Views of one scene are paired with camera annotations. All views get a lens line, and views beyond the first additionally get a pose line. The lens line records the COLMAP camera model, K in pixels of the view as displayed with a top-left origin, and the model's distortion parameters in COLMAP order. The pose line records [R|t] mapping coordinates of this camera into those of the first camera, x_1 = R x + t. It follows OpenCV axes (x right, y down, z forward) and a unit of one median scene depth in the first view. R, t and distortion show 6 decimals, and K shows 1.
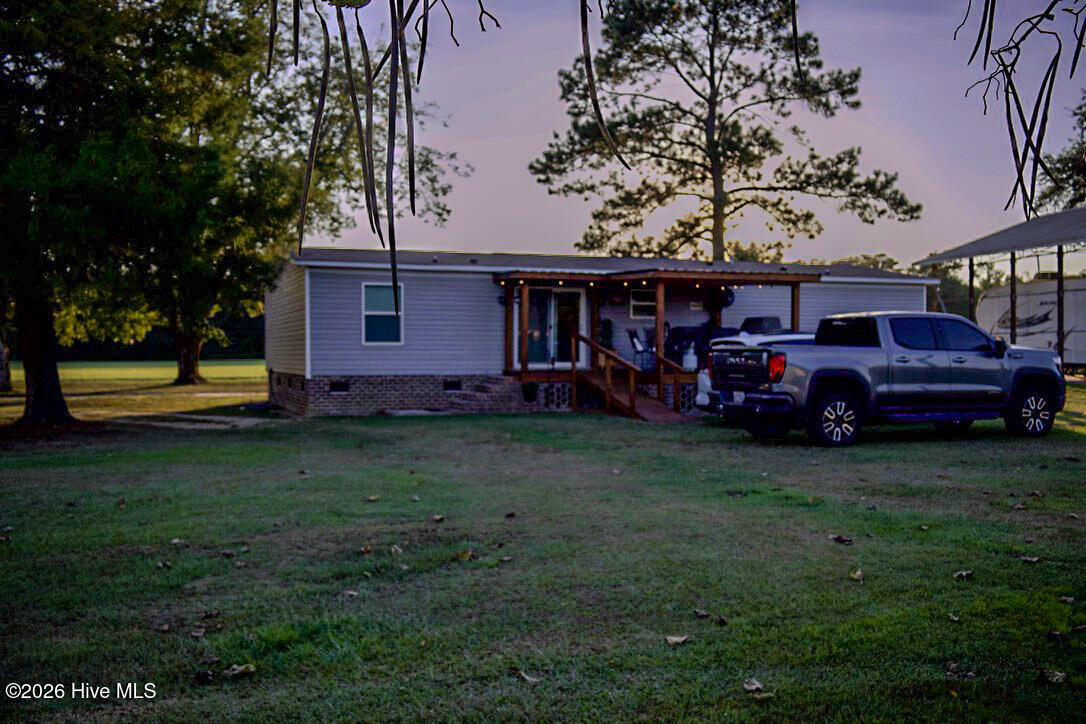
lens RADIAL K [[1103.9, 0, 543.3], [0, 1103.9, 362.2], [0, 0, 1]] dist [-0.056637, 0.000000]
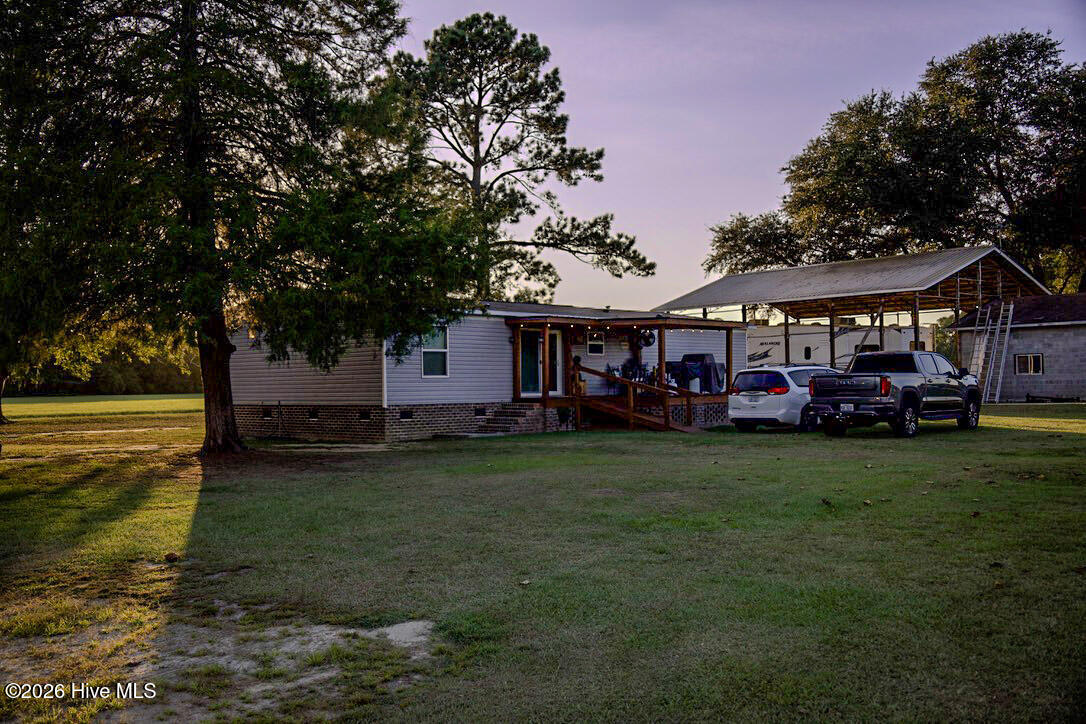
lens RADIAL K [[1103.9, 0, 540.8], [0, 1103.9, 361.3], [0, 0, 1]] dist [-0.056637, 0.000000]
pose [[0.893111, -0.000134, 0.449835, -0.327516], [0.015335, 0.999428, -0.030148, 0.002191], [-0.449574, 0.033823, 0.892602, -0.048570]]
